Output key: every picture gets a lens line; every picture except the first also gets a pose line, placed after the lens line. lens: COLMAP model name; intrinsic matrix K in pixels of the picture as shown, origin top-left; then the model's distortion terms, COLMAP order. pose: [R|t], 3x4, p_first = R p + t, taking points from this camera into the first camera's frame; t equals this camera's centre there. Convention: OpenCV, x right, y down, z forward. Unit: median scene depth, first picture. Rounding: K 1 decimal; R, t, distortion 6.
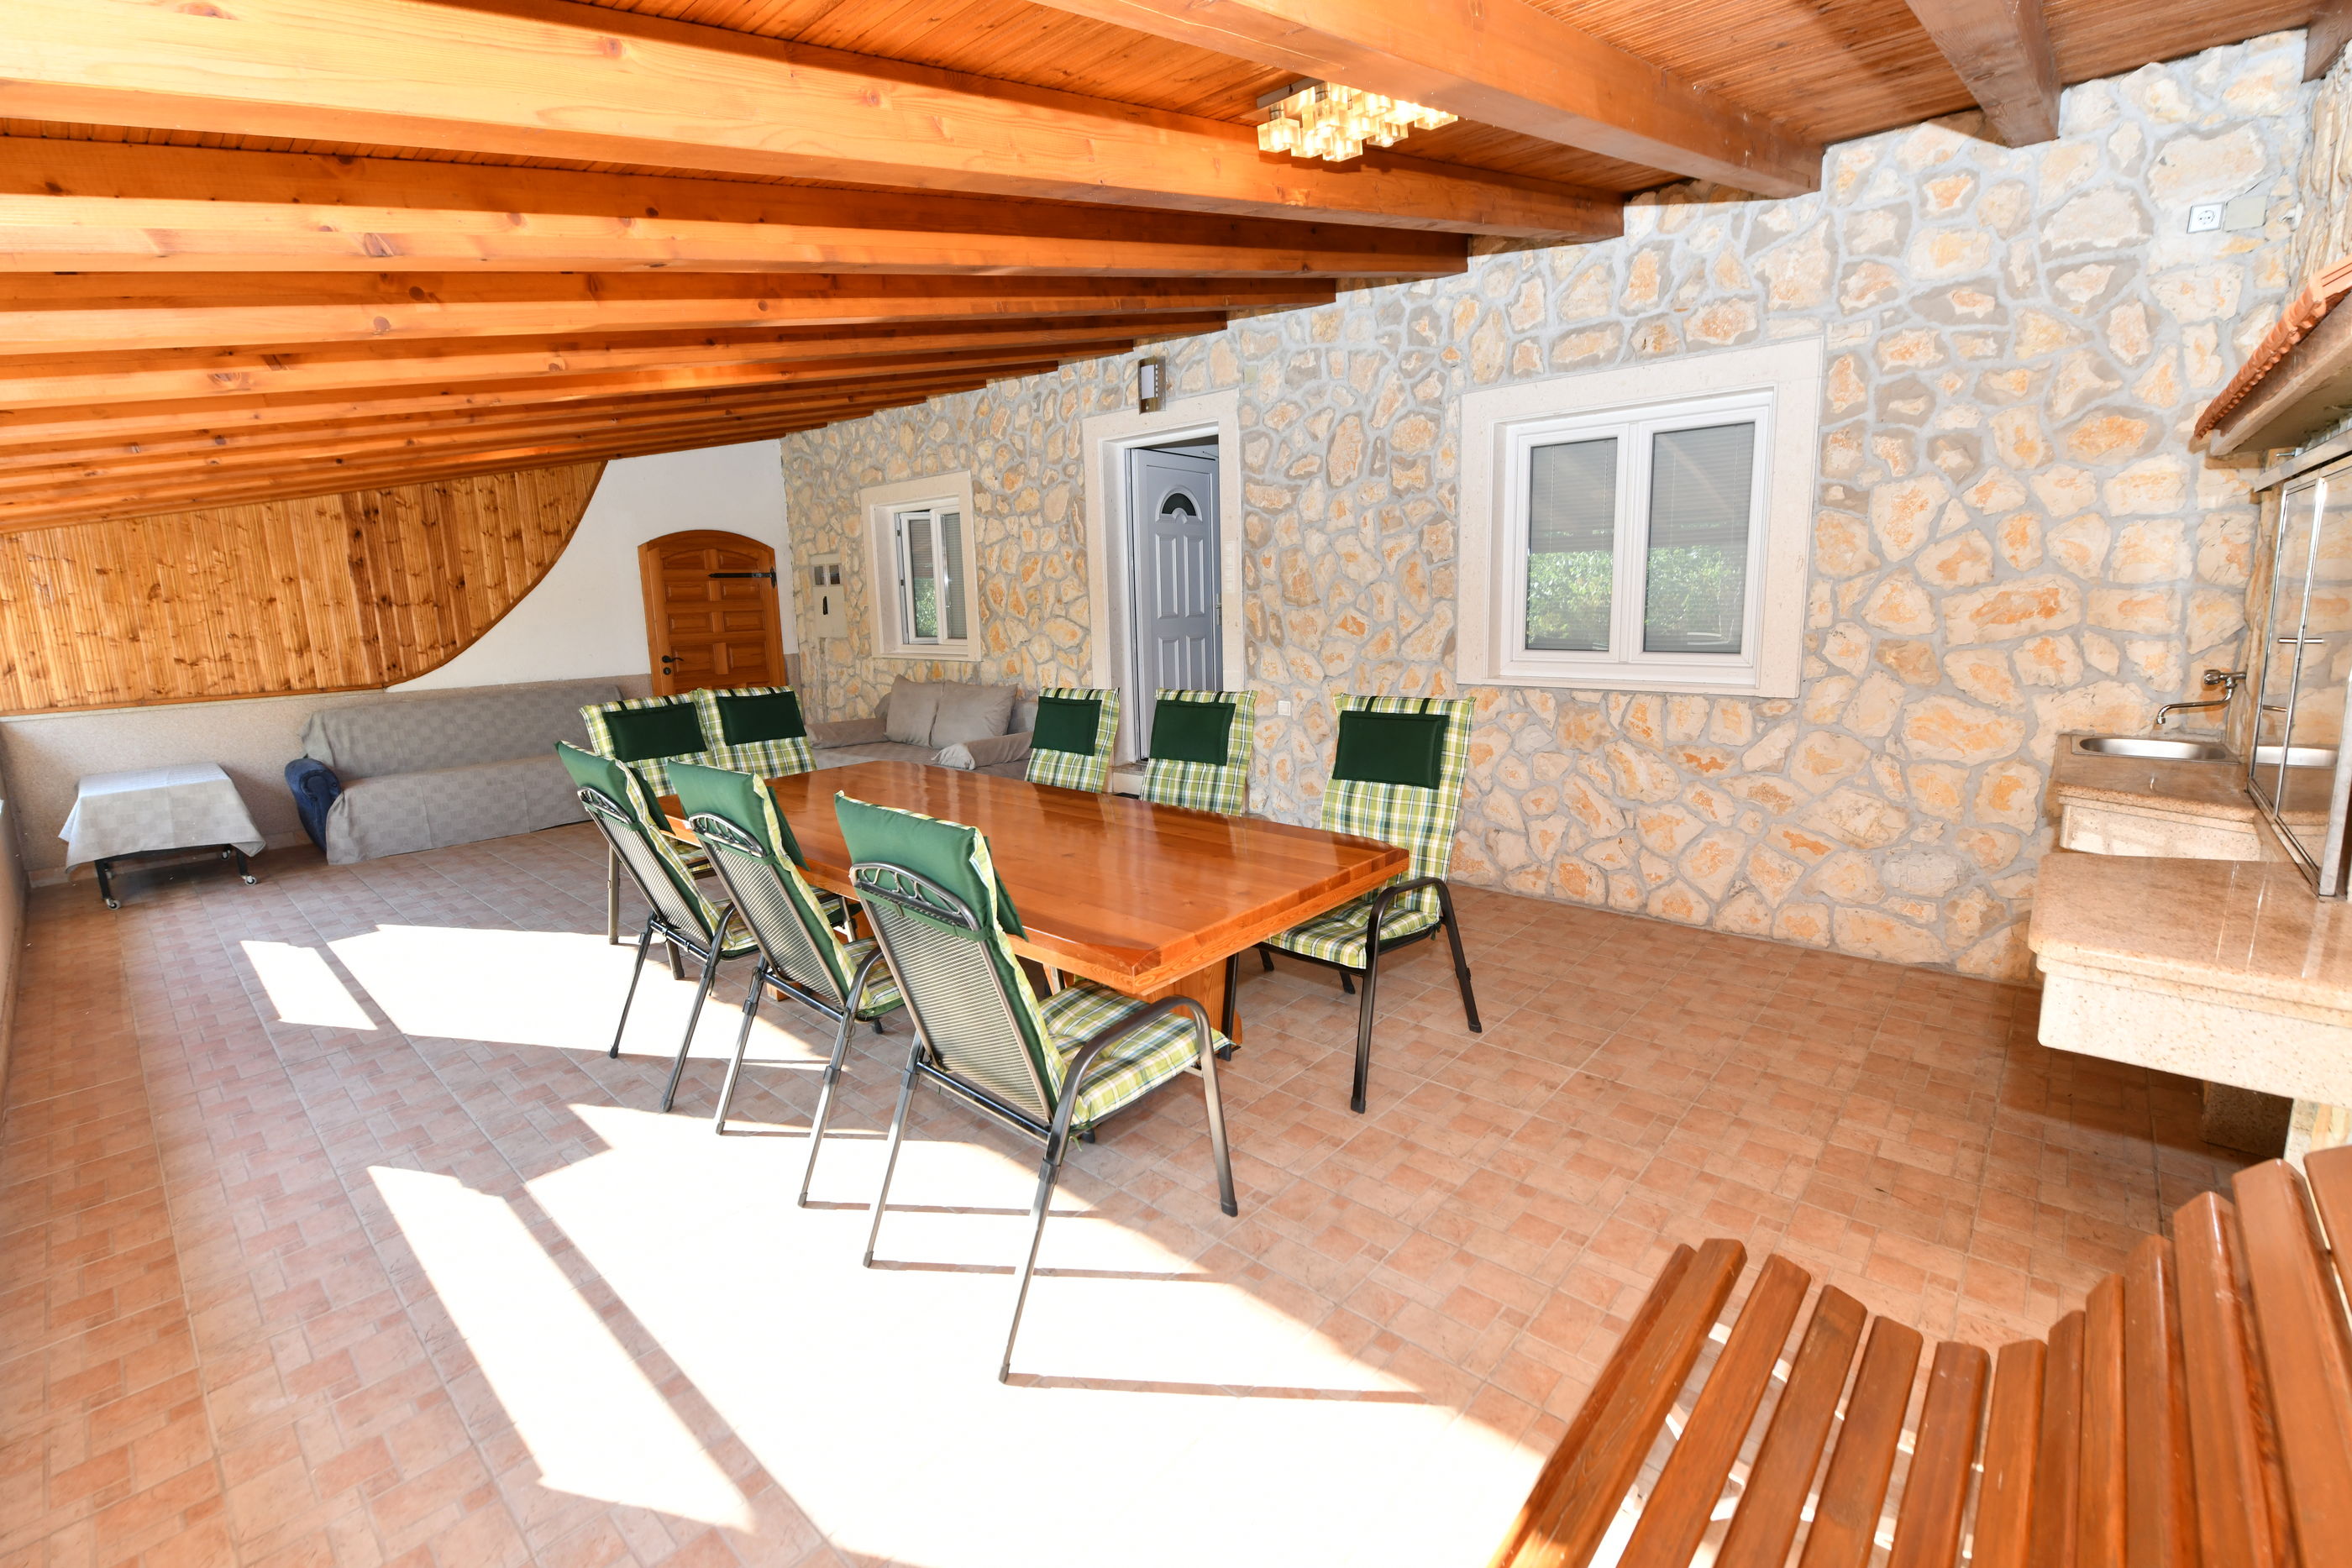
lens RADIAL K [[1030.1, 0, 1191.3], [0, 1030.1, 774.1], [0, 0, 1]] dist [-0.016139, -0.000147]
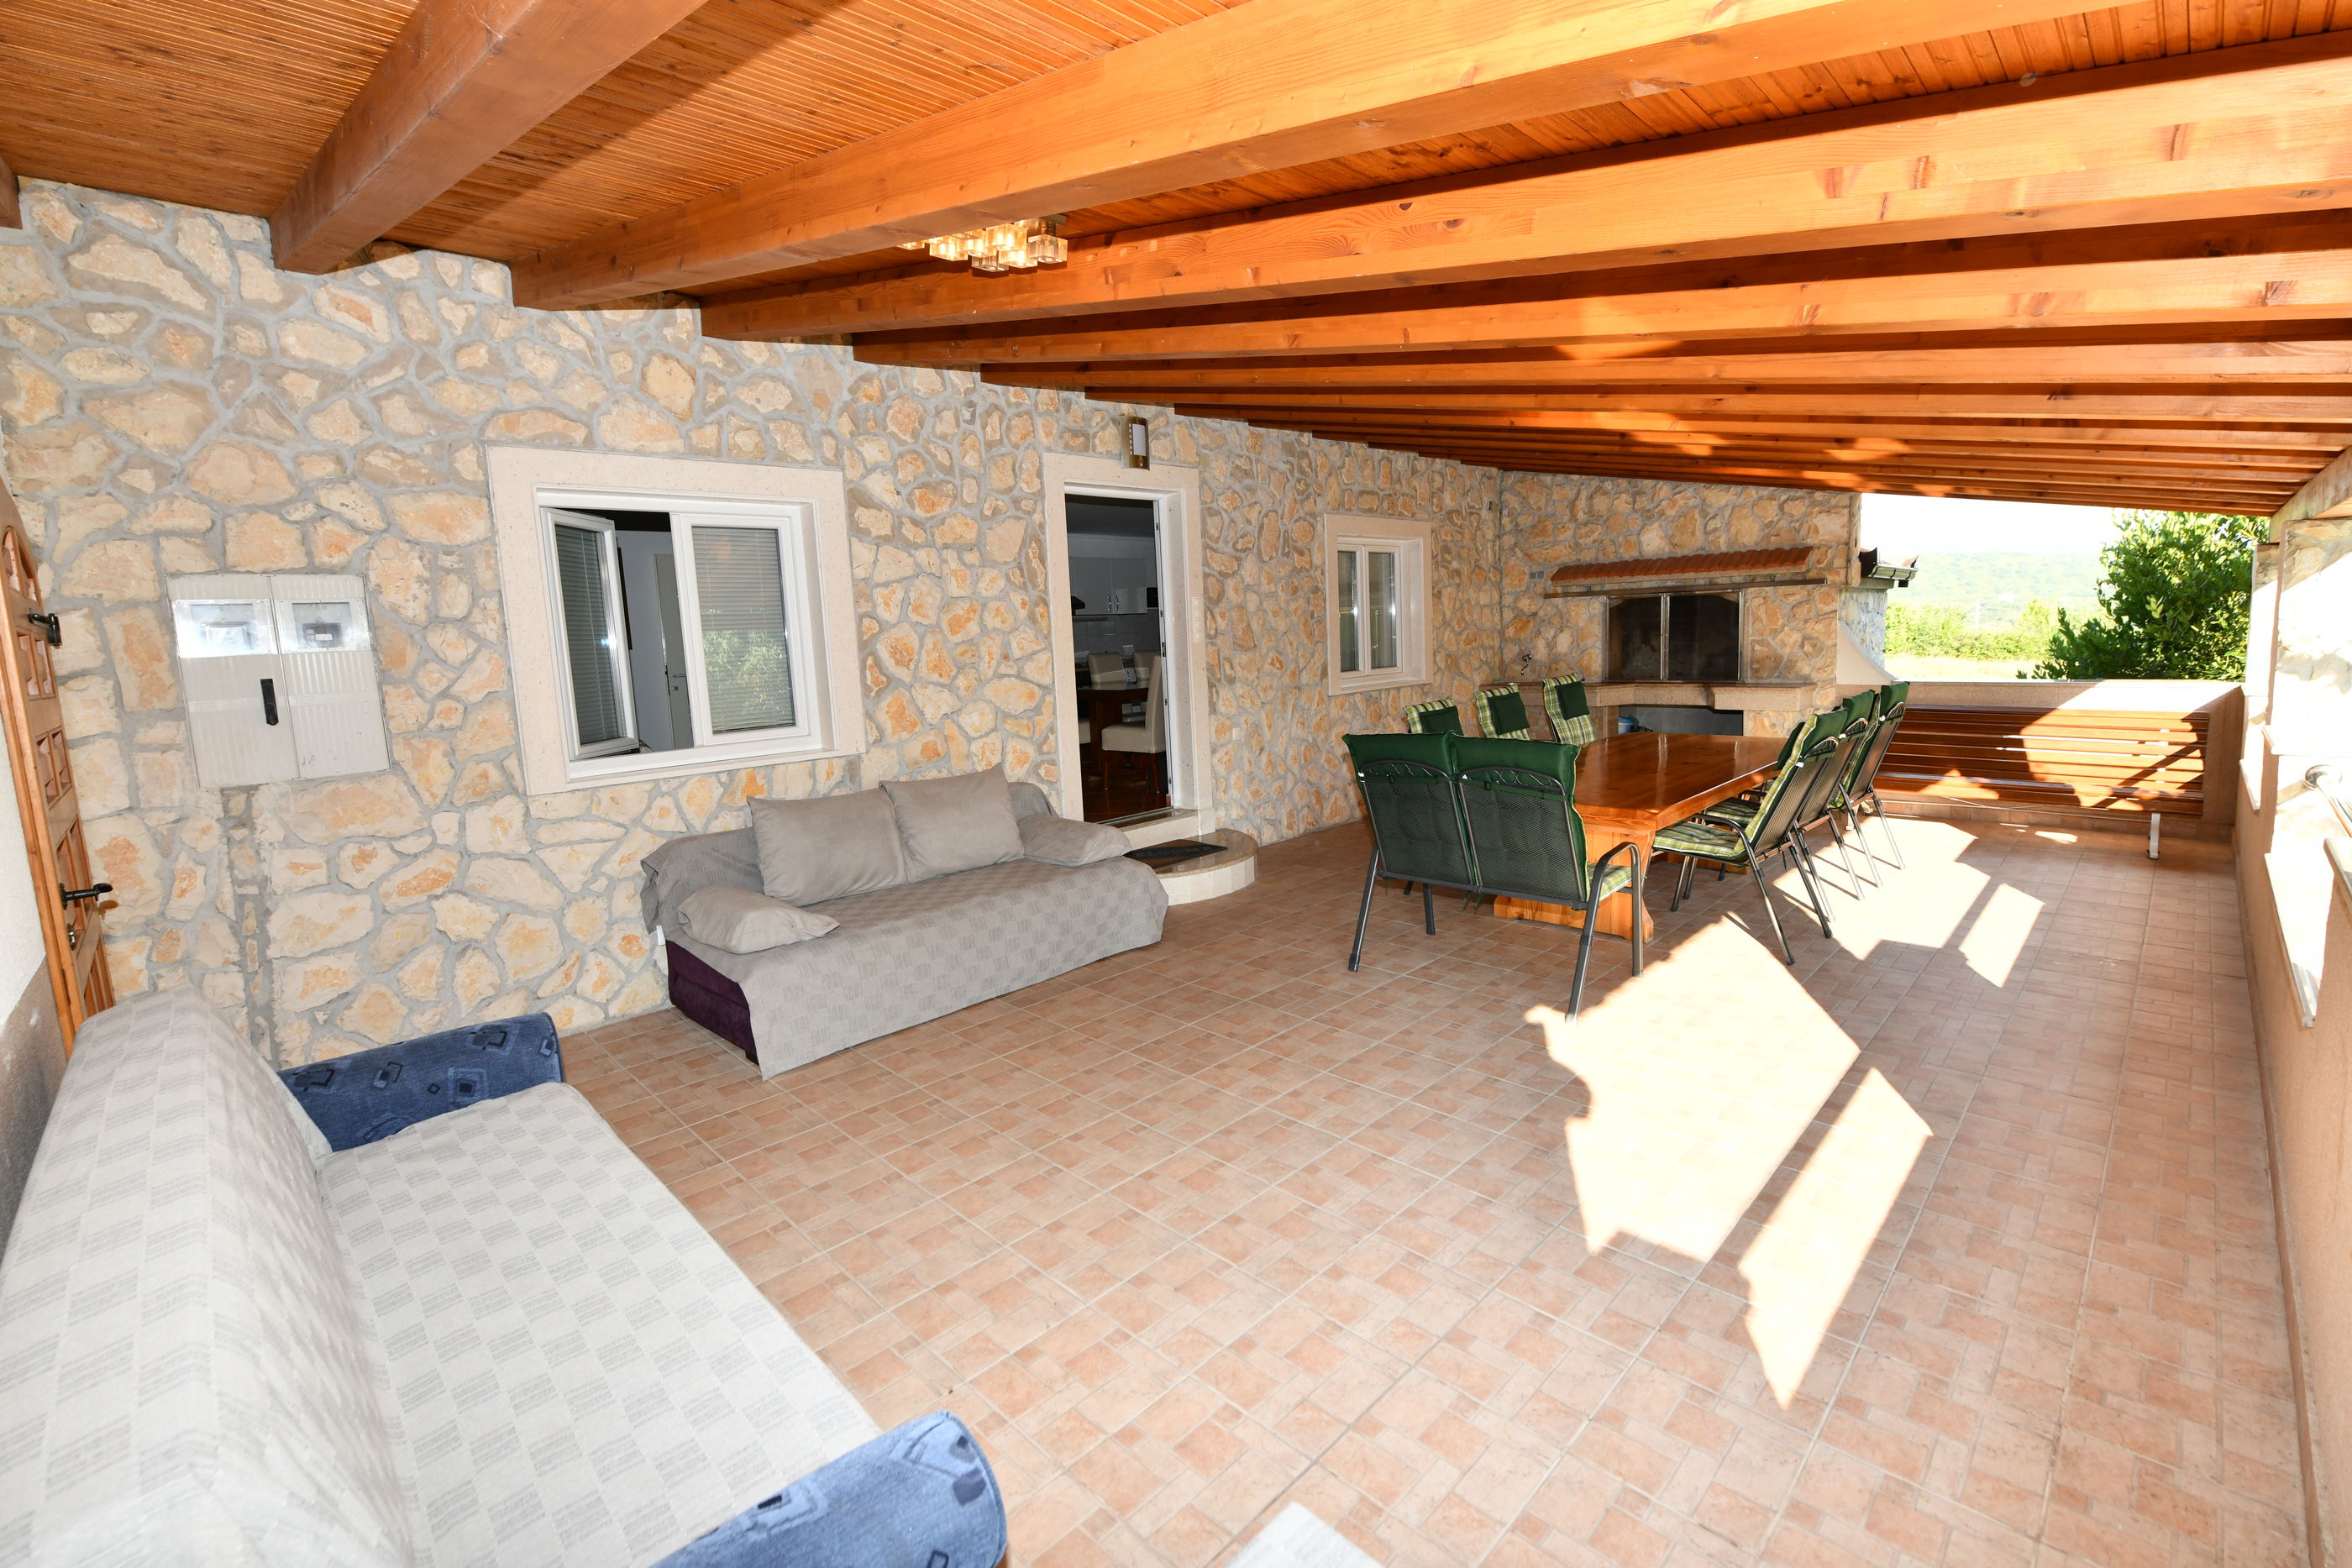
lens RADIAL K [[1030.1, 0, 1191.1], [0, 1030.1, 772.0], [0, 0, 1]] dist [-0.016139, -0.000147]
pose [[0.041799, -0.105344, 0.993557, -1.094876], [0.224265, 0.970040, 0.093416, -0.142142], [-0.973631, 0.218916, 0.064171, 0.950971]]
